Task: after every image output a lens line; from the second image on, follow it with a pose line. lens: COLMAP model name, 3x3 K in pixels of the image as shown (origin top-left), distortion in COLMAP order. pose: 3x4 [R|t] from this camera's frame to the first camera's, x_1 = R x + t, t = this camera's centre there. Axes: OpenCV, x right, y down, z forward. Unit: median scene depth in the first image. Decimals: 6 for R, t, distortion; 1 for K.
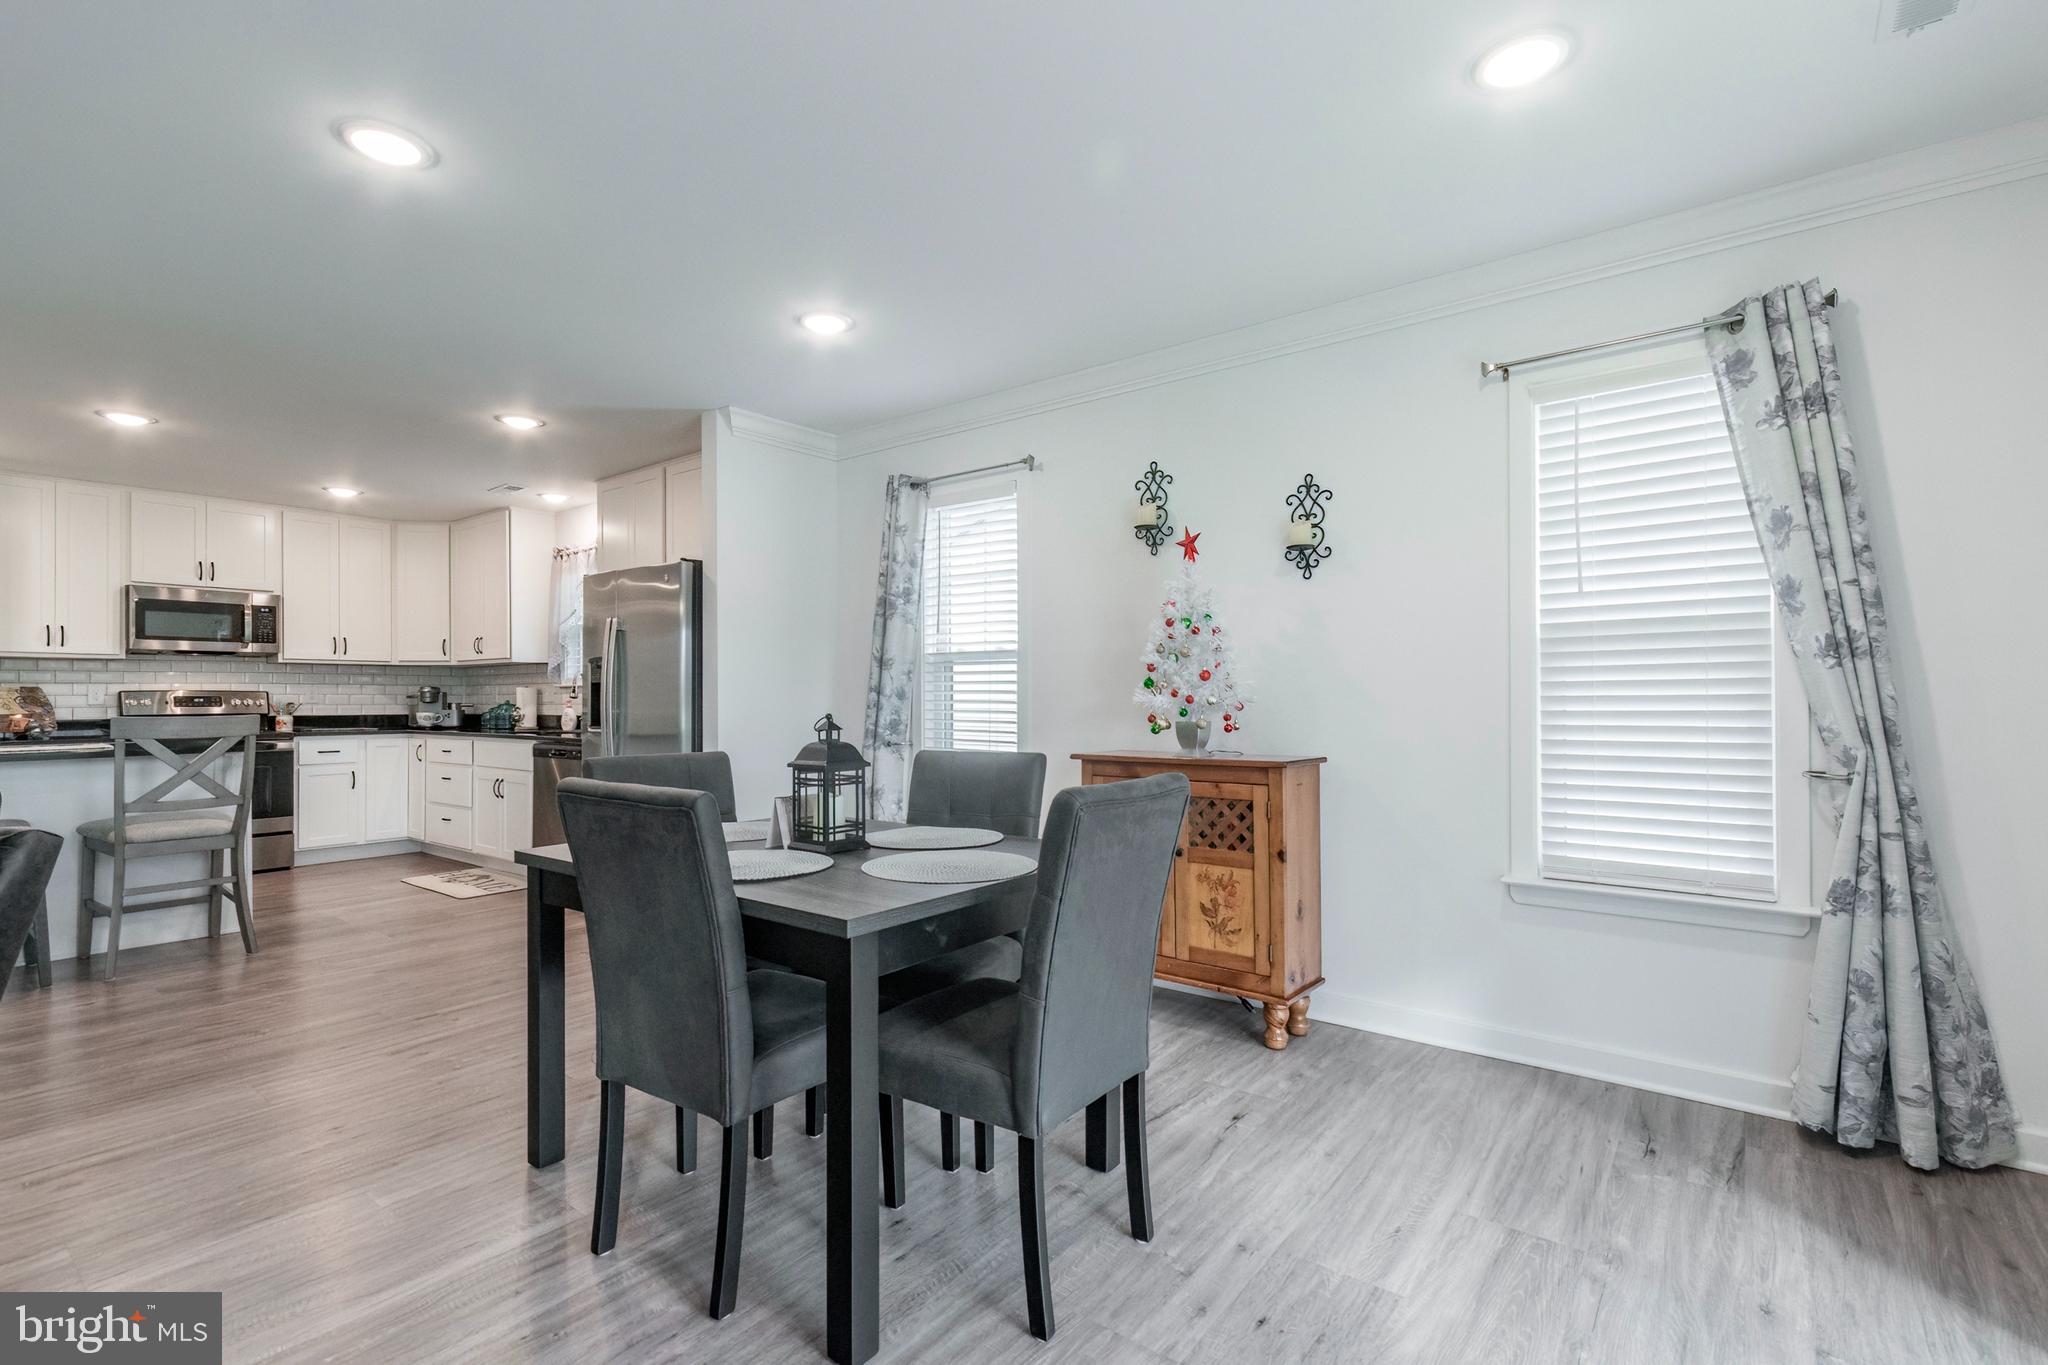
lens RADIAL K [[908.4, 0, 1003.2], [0, 908.4, 684.8], [0, 0, 1]] dist [0.001444, -0.000182]
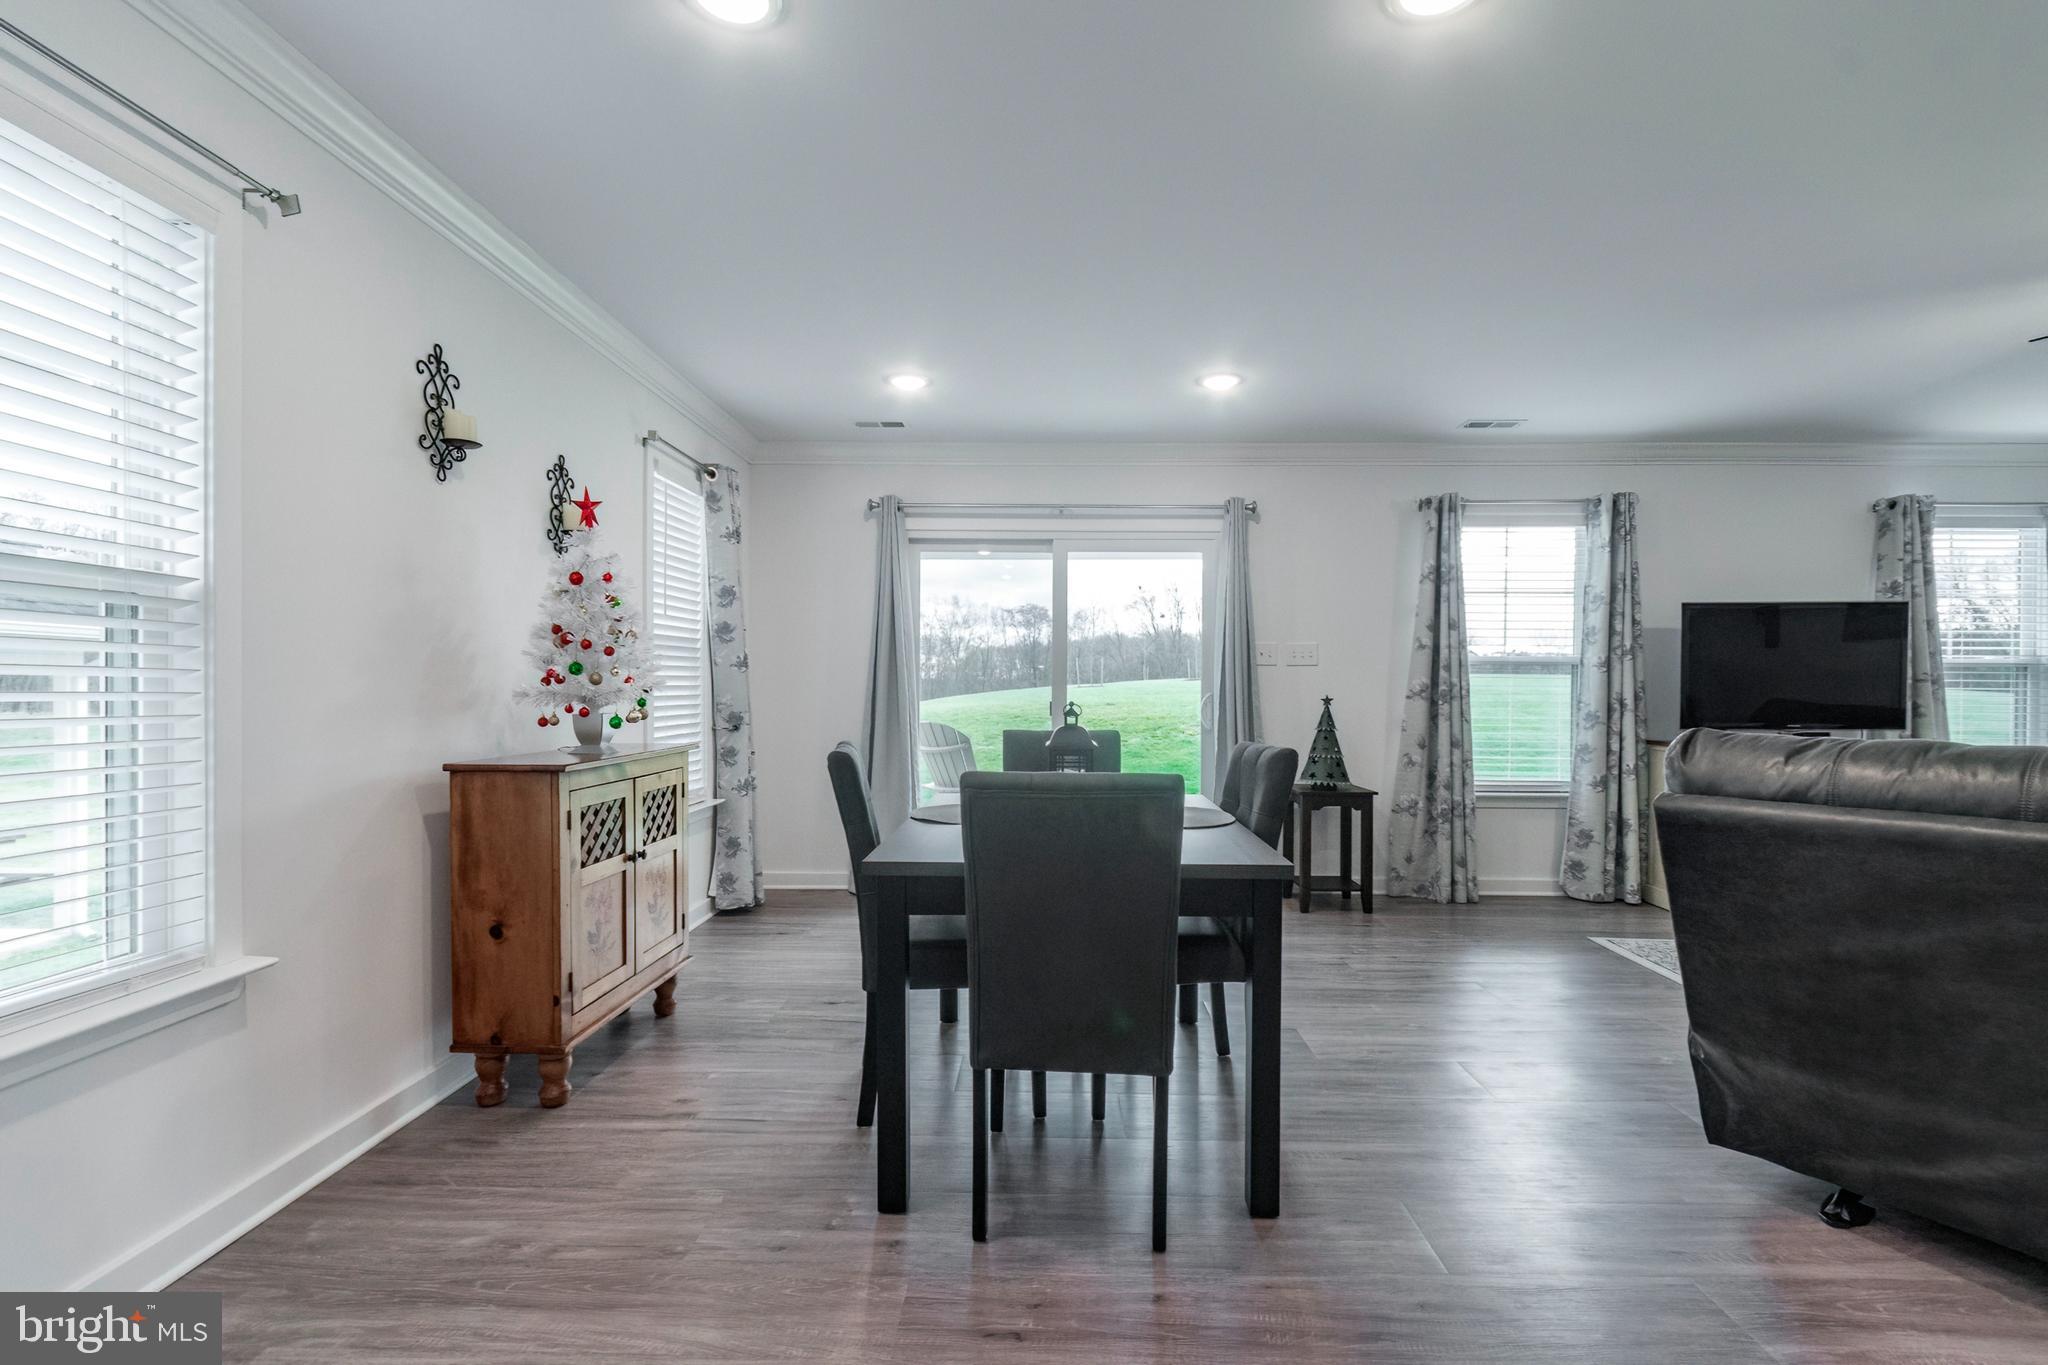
lens RADIAL K [[908.4, 0, 1042.8], [0, 908.4, 692.8], [0, 0, 1]] dist [0.001444, -0.000182]
pose [[-0.602881, -0.004406, 0.797819, -0.432564], [-0.012622, 0.999912, -0.004016, 0.010522], [-0.797731, -0.012491, -0.602884, 0.682682]]
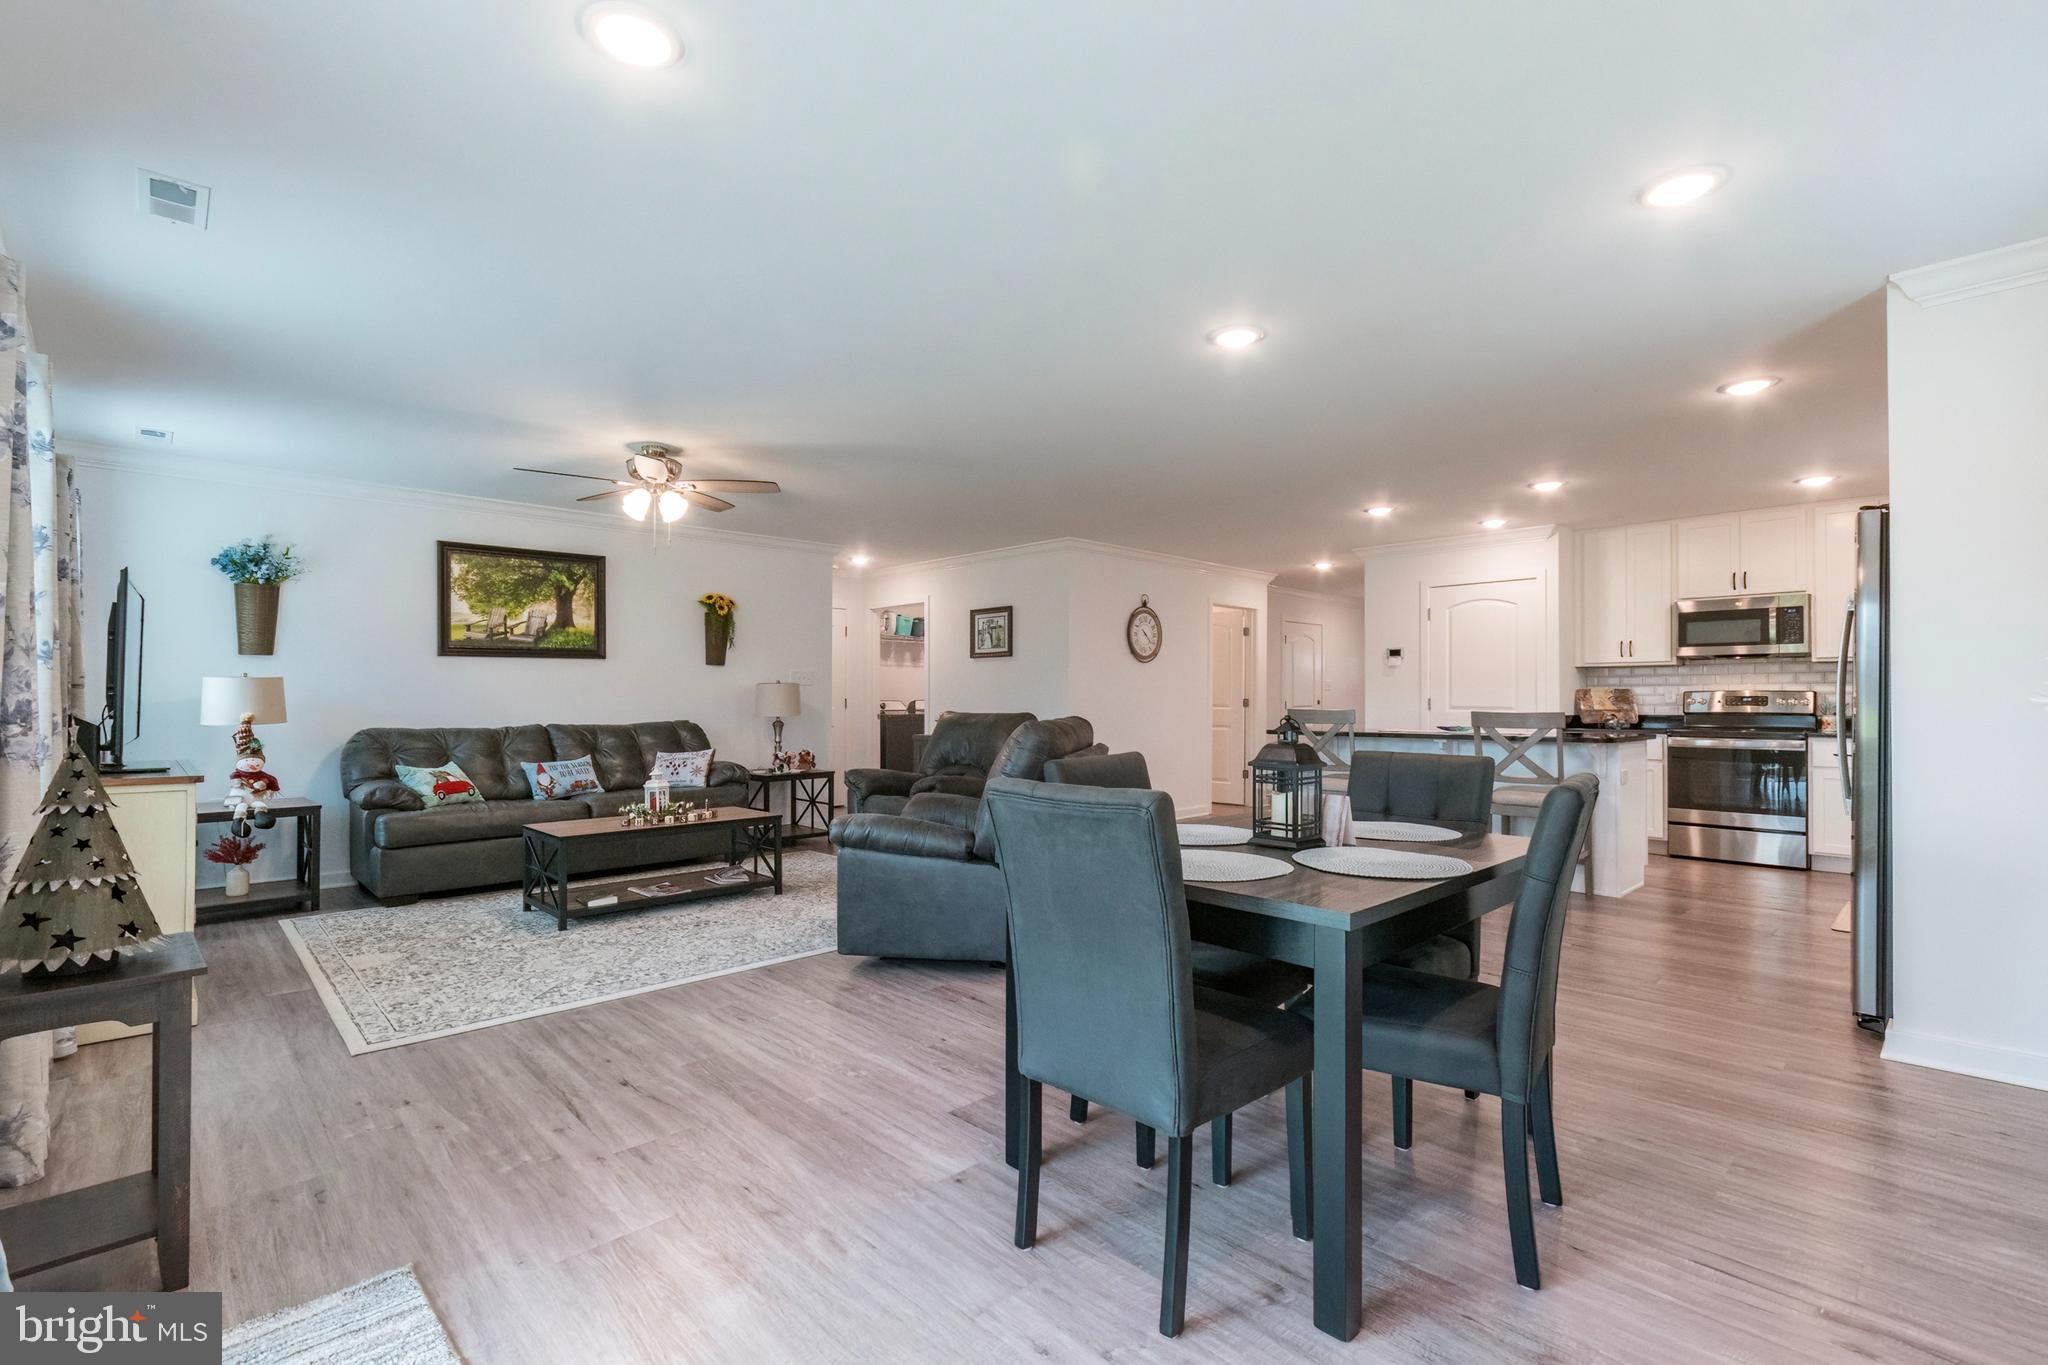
lens RADIAL K [[908.4, 0, 1023.3], [0, 908.4, 693.3], [0, 0, 1]] dist [0.001444, -0.000182]
pose [[-0.146776, -0.000902, -0.989169, 0.354276], [0.012347, 0.999920, -0.002744, 0.001706], [0.989093, -0.012616, -0.146753, 0.335381]]
